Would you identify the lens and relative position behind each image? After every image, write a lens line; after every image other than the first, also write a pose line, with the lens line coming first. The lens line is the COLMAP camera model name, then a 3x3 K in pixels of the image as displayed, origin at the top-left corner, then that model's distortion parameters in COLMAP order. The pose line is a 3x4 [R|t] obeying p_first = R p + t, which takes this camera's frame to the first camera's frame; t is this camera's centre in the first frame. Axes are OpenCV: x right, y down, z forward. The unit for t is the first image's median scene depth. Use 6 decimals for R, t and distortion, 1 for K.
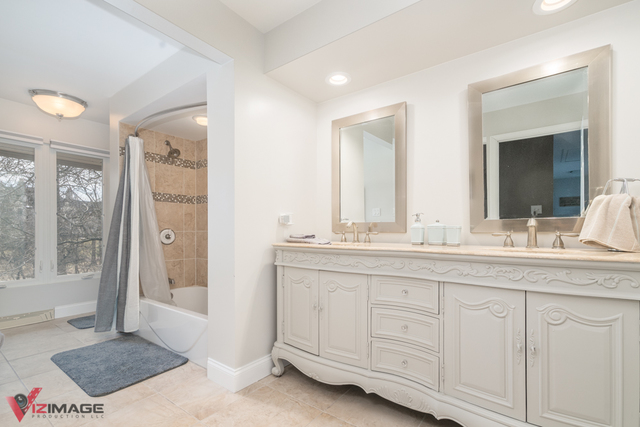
lens RADIAL K [[294.4, 0, 326.4], [0, 294.4, 229.0], [0, 0, 1]] dist [0.004322, 0.001723]
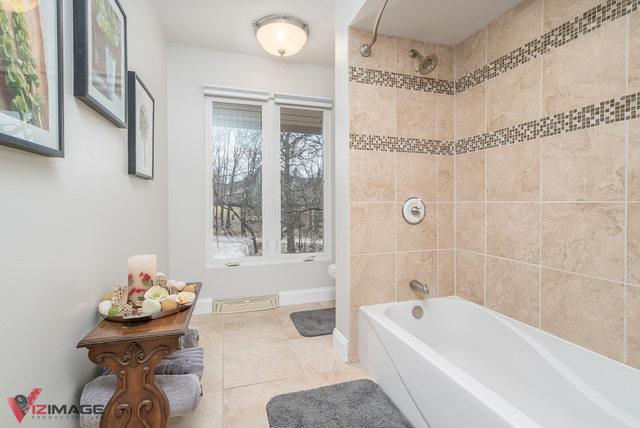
lens RADIAL K [[294.4, 0, 319.7], [0, 294.4, 209.4], [0, 0, 1]] dist [0.004322, 0.001723]
pose [[0.804943, 0.018101, -0.593076, -0.323380], [0.000623, 0.999508, 0.031351, 0.003976], [0.593351, -0.025605, 0.804536, 0.388546]]
